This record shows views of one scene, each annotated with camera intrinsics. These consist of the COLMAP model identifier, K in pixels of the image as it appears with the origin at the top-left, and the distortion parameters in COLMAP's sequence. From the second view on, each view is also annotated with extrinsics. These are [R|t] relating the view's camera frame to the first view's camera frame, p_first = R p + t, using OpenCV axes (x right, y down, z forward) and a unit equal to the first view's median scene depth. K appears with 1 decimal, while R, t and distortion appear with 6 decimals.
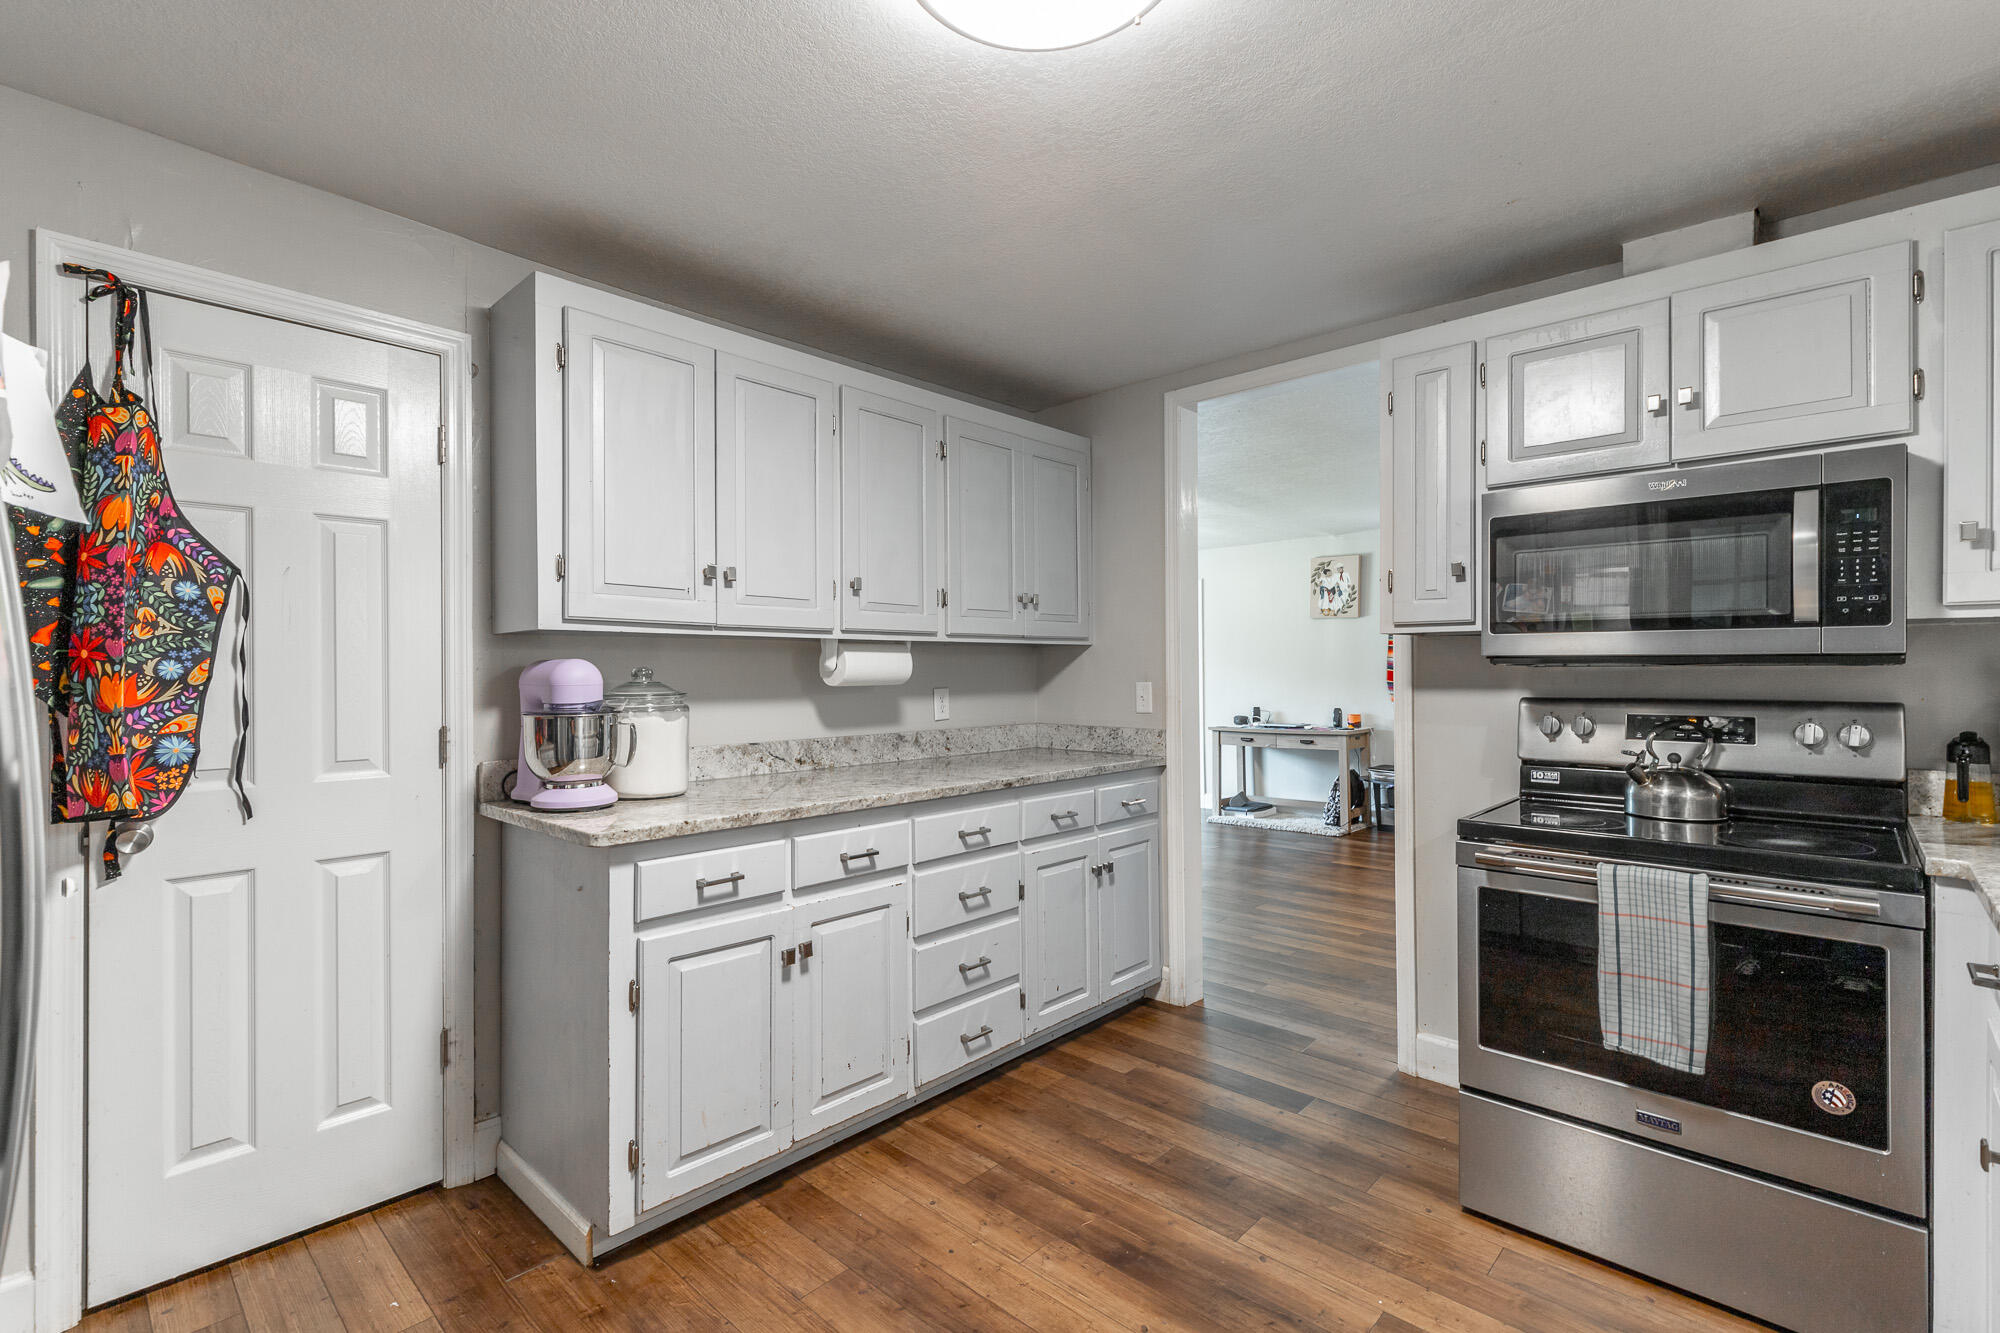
lens RADIAL K [[903.5, 0, 999.8], [0, 903.5, 669.4], [0, 0, 1]] dist [0.006682, 0.000125]
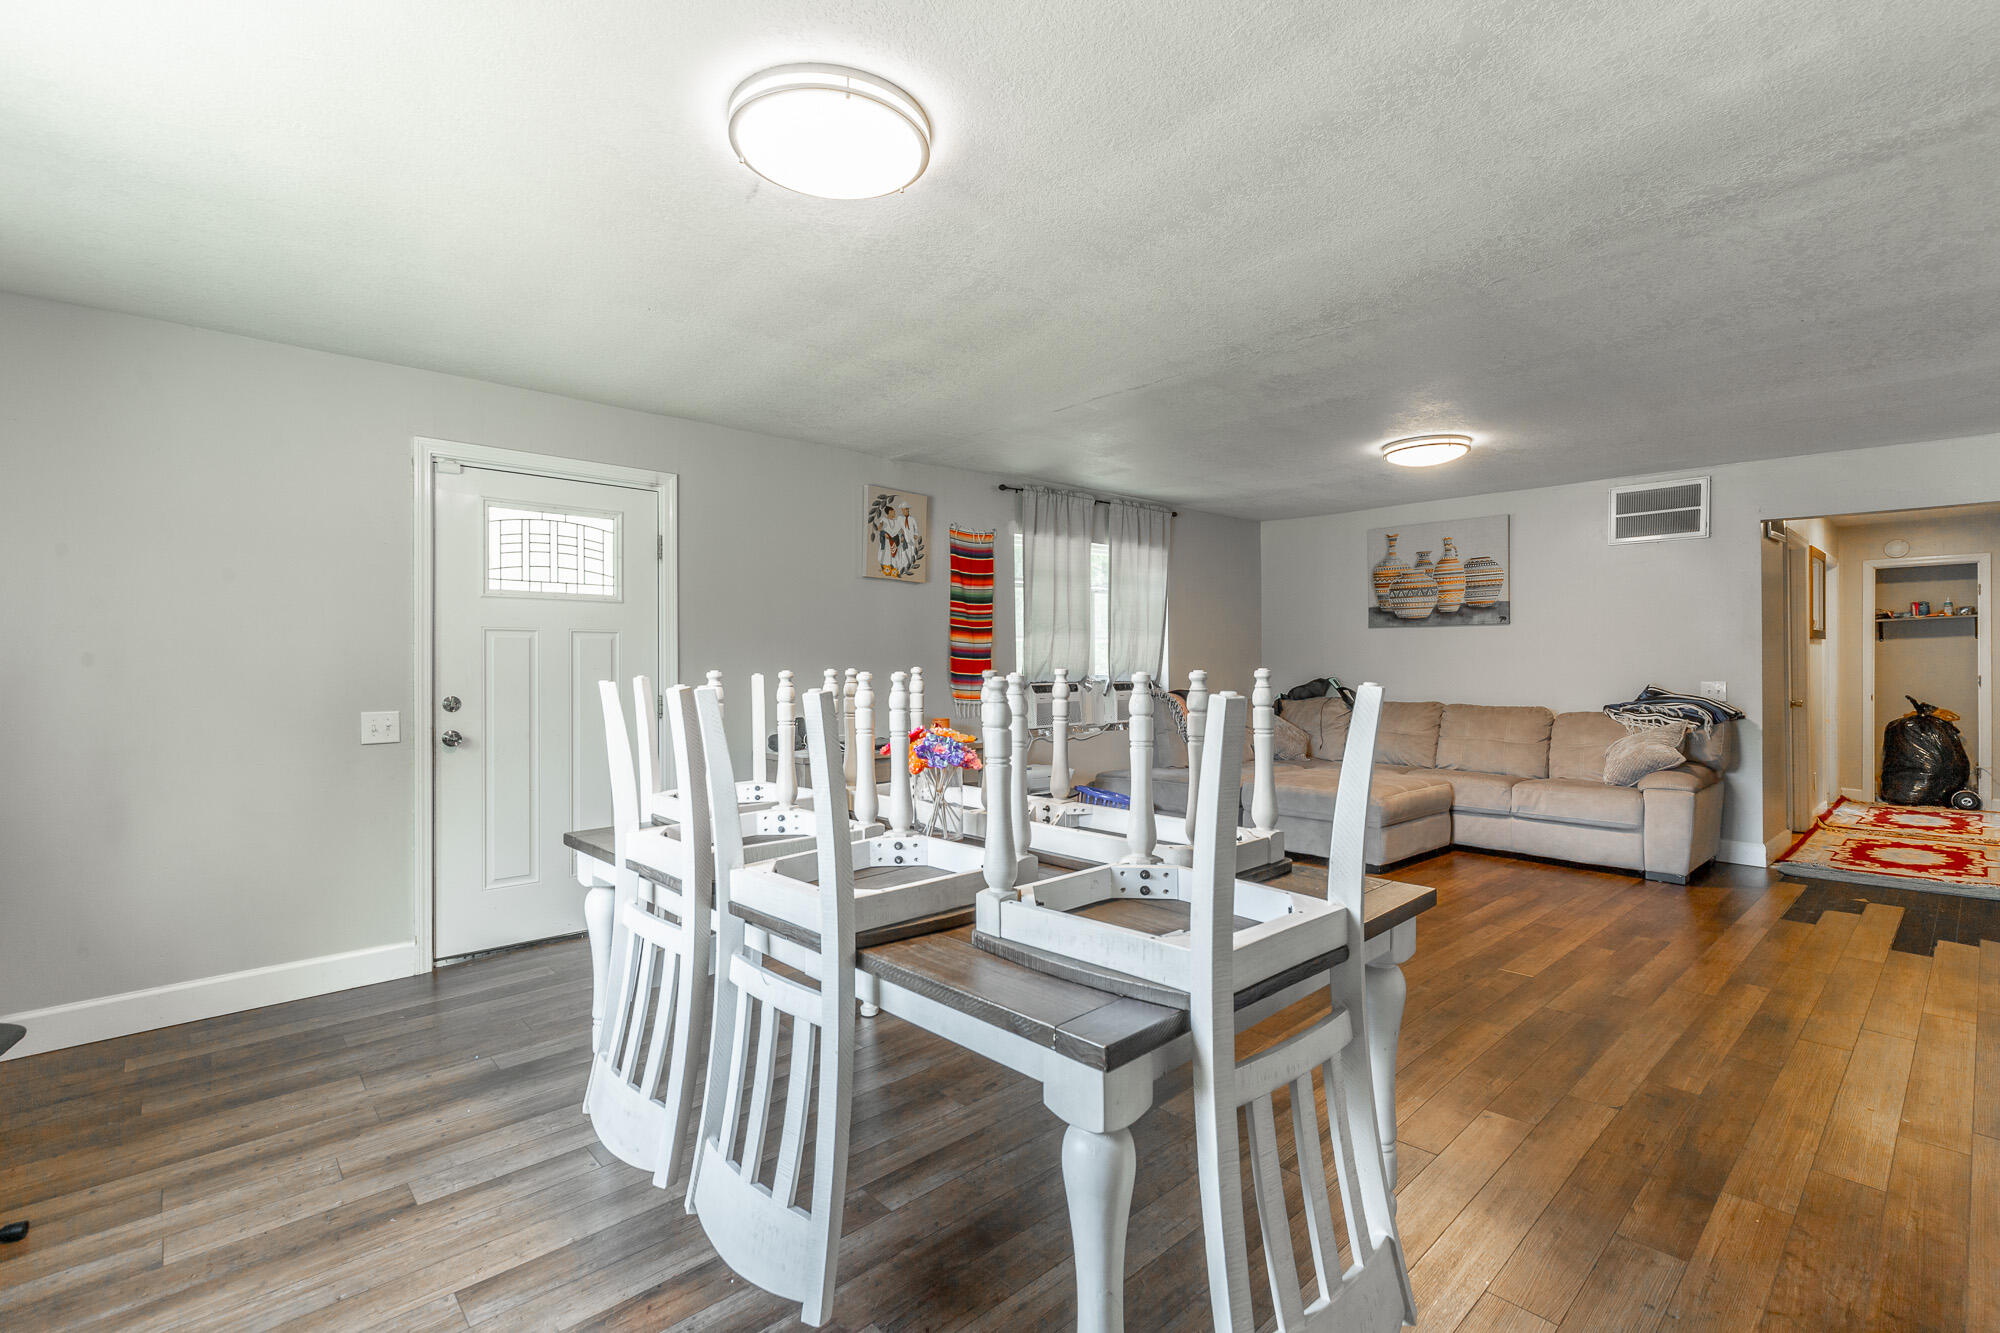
lens RADIAL K [[903.5, 0, 1002.3], [0, 903.5, 668.3], [0, 0, 1]] dist [0.006682, 0.000125]
pose [[0.076256, -0.000815, 0.997088, -0.303312], [0.000321, 1.000000, 0.000793, 0.008967], [-0.997088, 0.000259, 0.076256, 0.867999]]
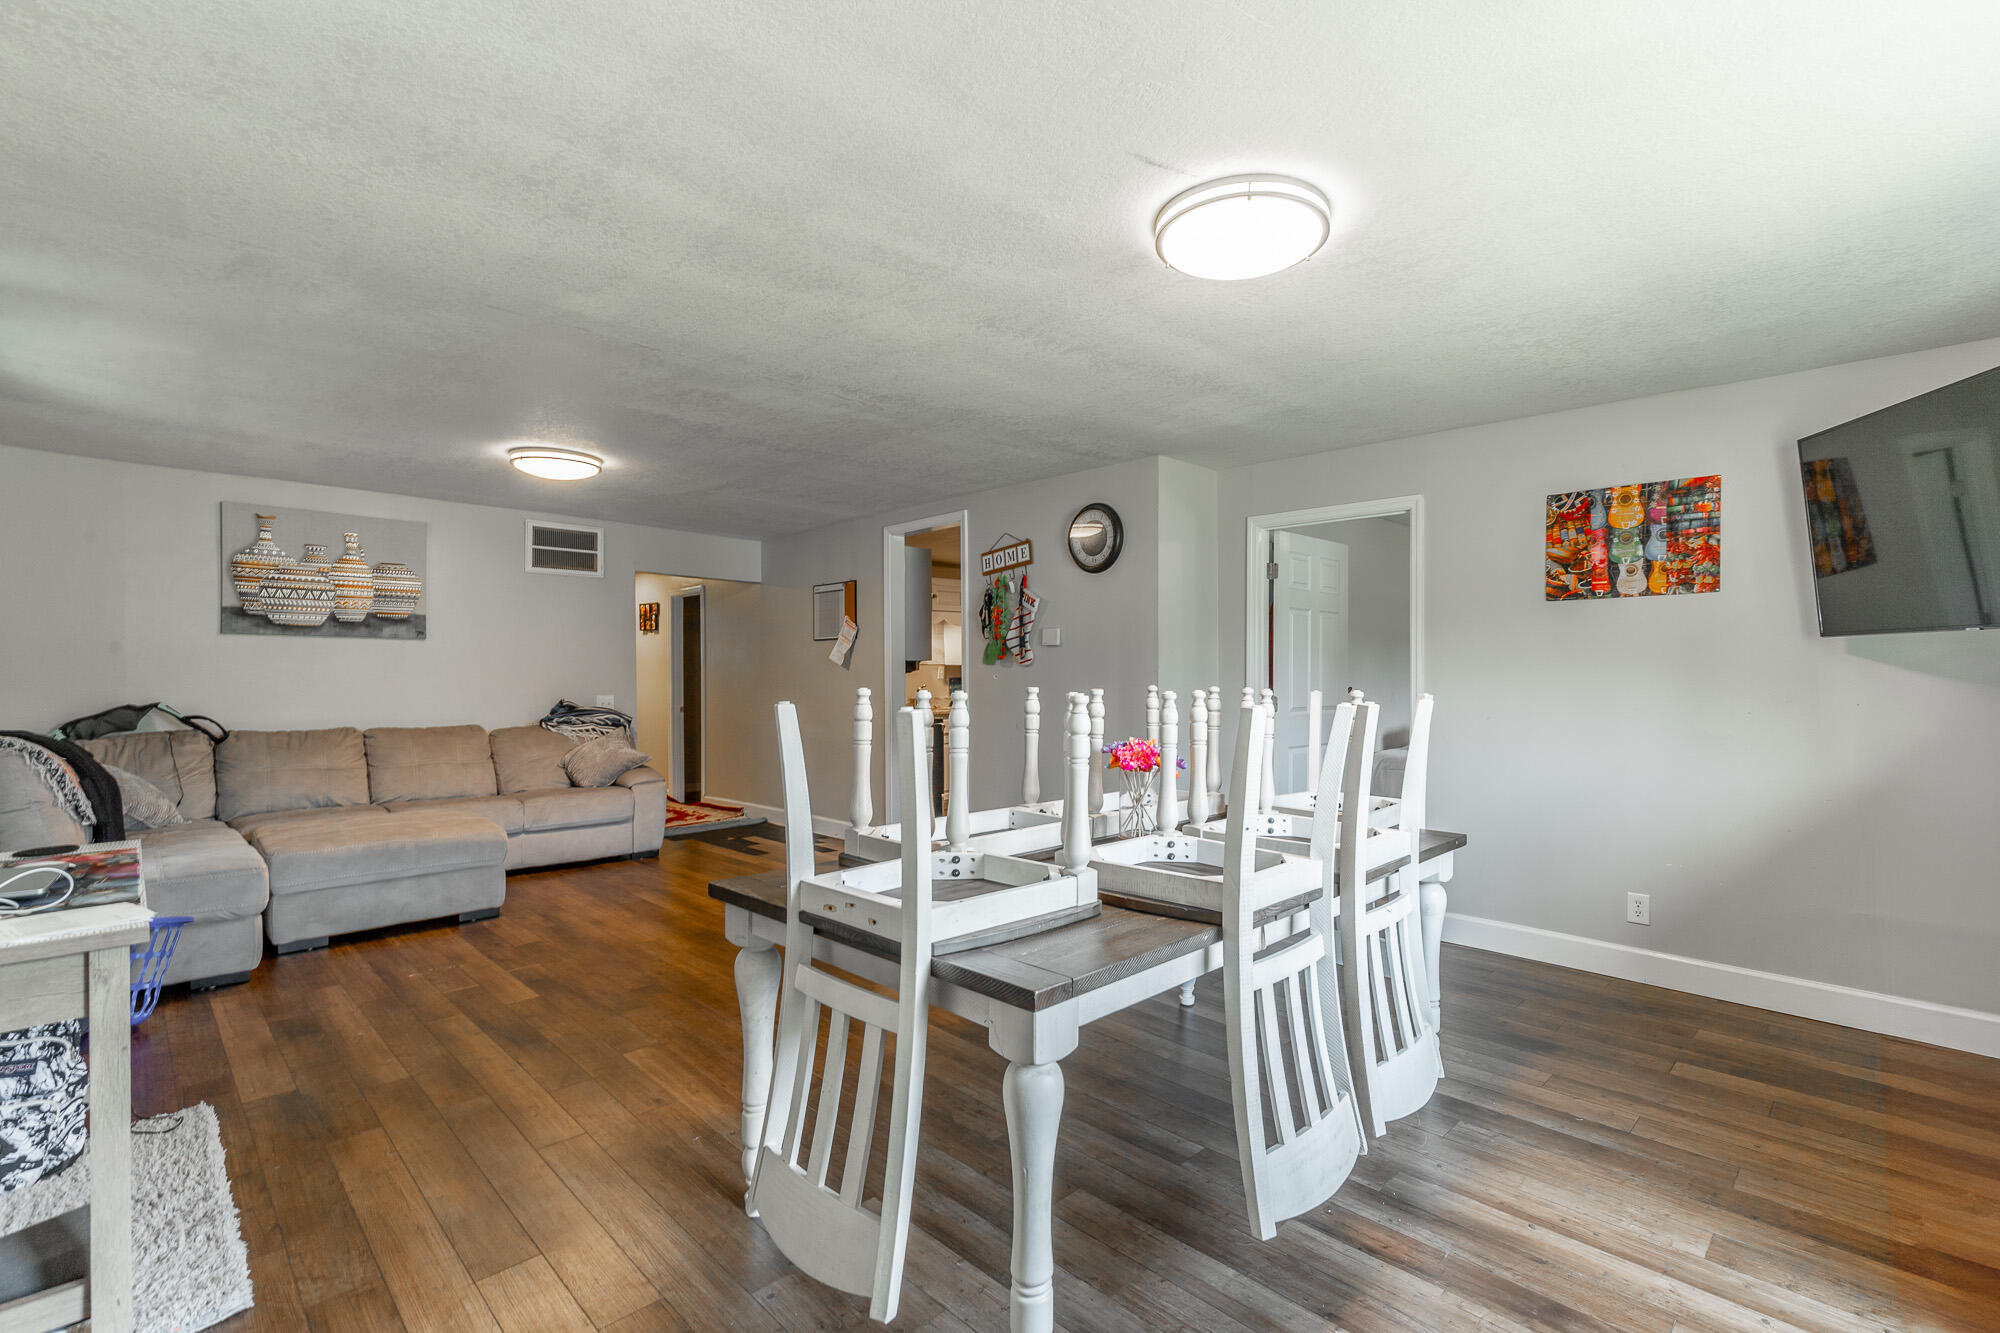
lens RADIAL K [[903.5, 0, 1046.8], [0, 903.5, 679.2], [0, 0, 1]] dist [0.006682, 0.000125]
pose [[-0.999810, 0.005669, 0.018670, 0.015811], [0.005689, 0.999983, 0.001011, 0.005654], [-0.018664, 0.001117, -0.999825, 1.244586]]
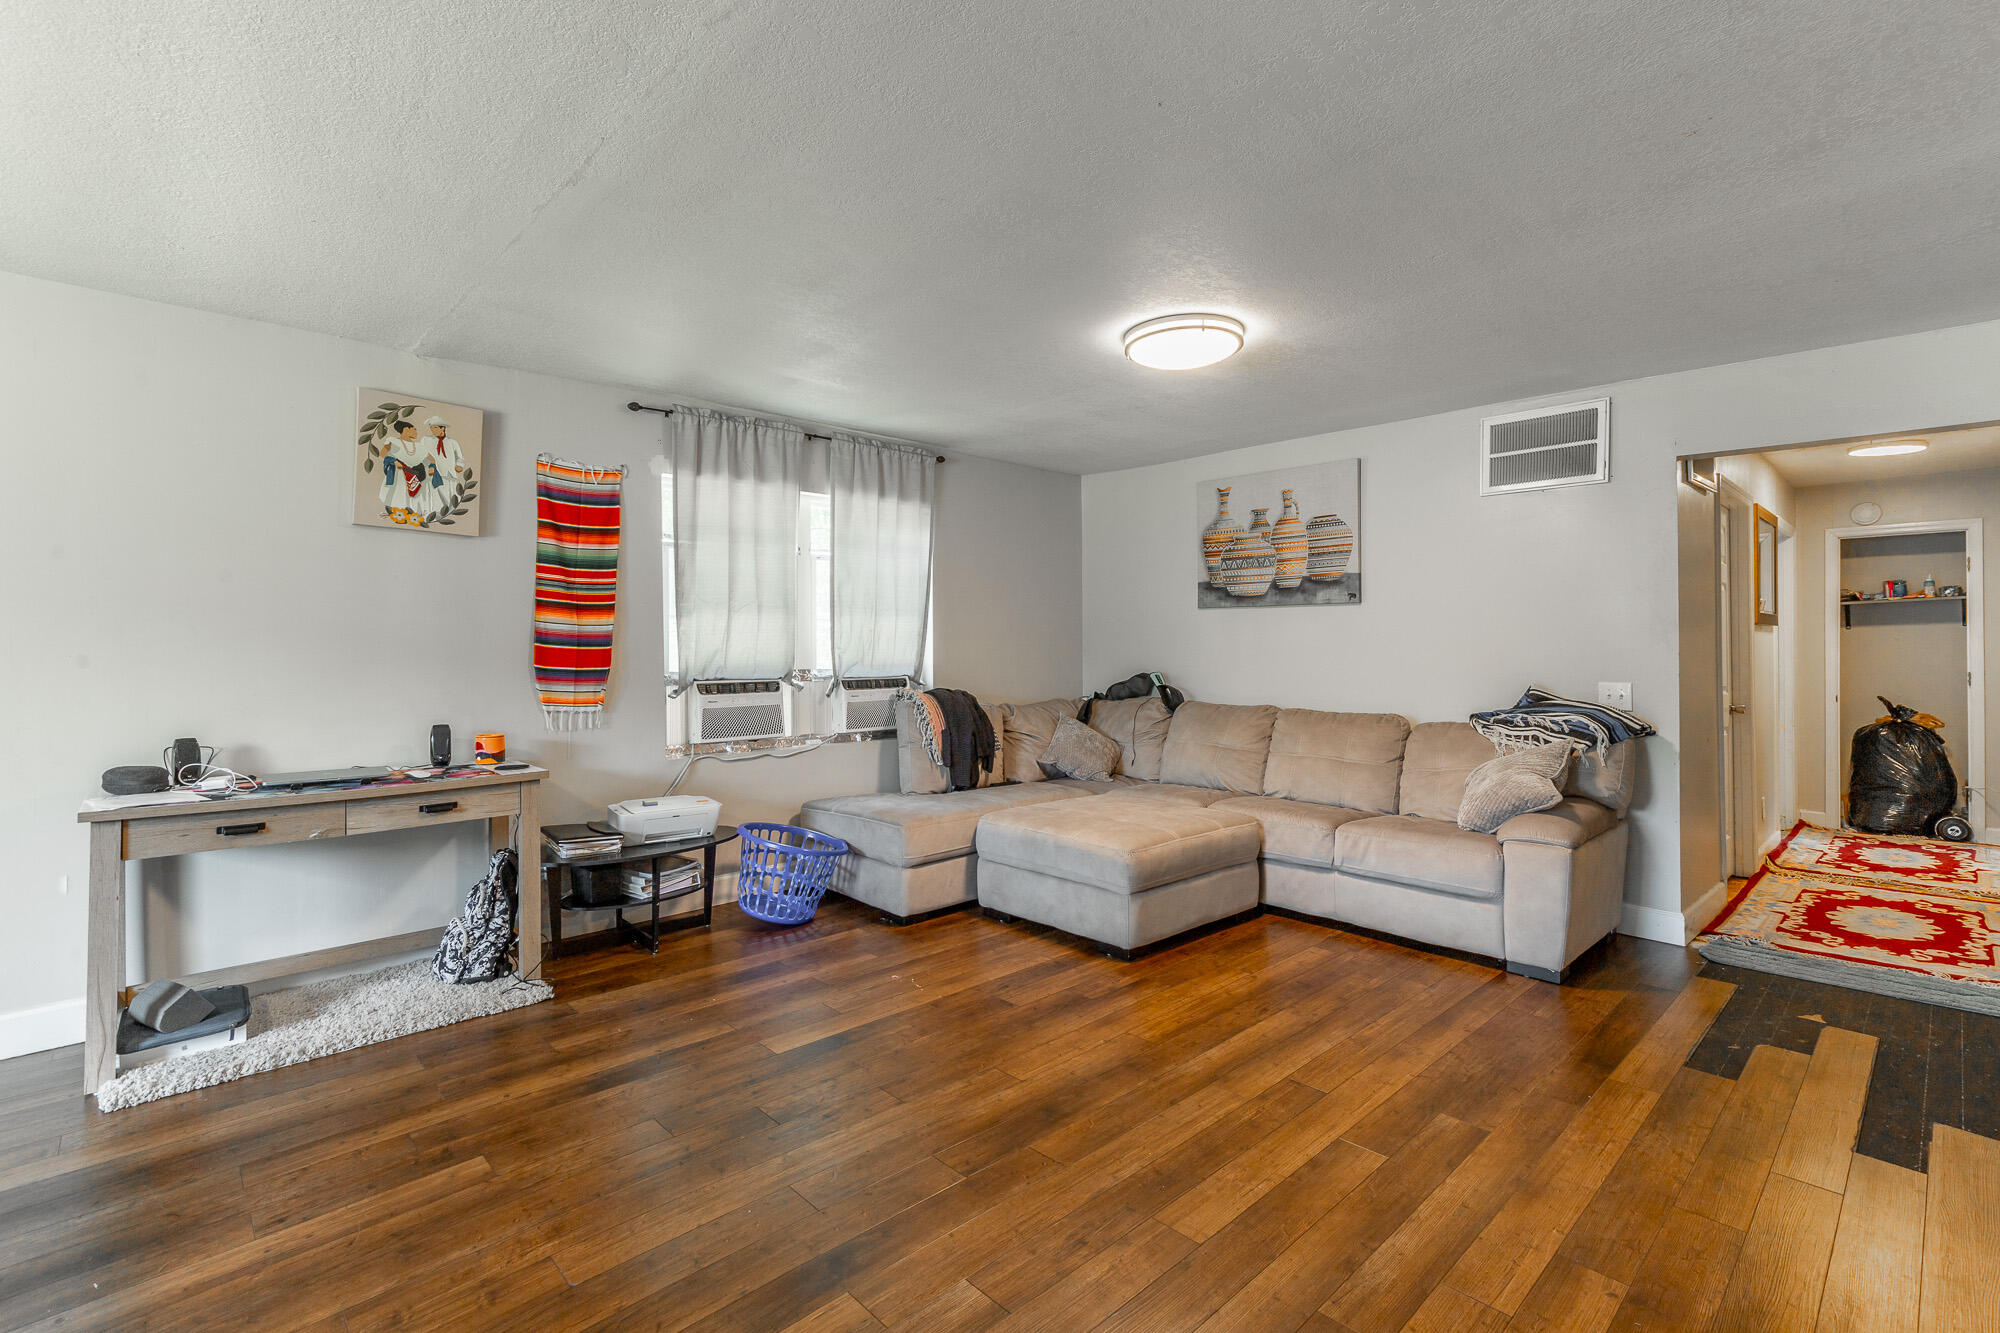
lens RADIAL K [[903.5, 0, 1001.7], [0, 903.5, 648.1], [0, 0, 1]] dist [0.006682, 0.000125]
pose [[0.060778, 0.007086, 0.998126, -0.074950], [-0.003112, 0.999971, -0.006909, 0.005273], [-0.998146, -0.002686, 0.060799, 0.673783]]
